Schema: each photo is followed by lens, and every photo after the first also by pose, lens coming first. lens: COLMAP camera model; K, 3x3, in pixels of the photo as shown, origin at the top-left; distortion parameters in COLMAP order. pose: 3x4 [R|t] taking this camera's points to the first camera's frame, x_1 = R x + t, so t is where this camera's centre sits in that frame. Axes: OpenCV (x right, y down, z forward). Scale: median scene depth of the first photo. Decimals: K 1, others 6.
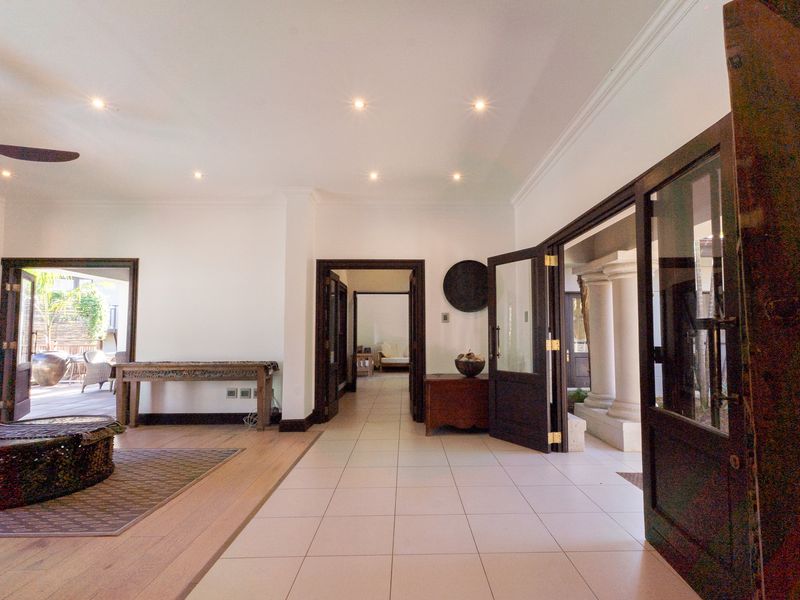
lens RADIAL K [[386.9, 0, 400.0], [0, 386.9, 300.0], [0, 0, 1]] dist [0.002513, 0.000280]
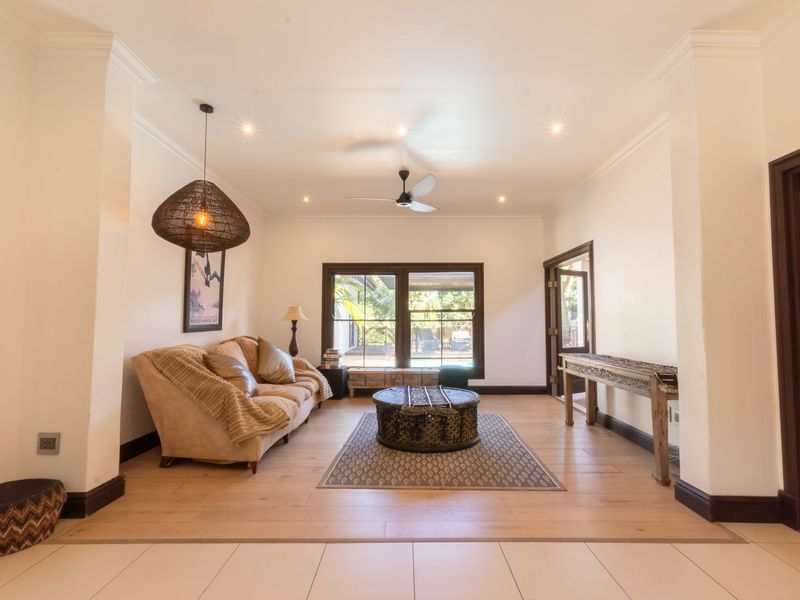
lens RADIAL K [[386.9, 0, 400.0], [0, 386.9, 300.0], [0, 0, 1]] dist [0.002513, 0.000280]
pose [[0.033266, -0.056613, -0.997842, 0.300062], [0.082857, 0.995114, -0.053696, 0.062678], [0.996006, -0.080892, 0.037794, 0.722775]]
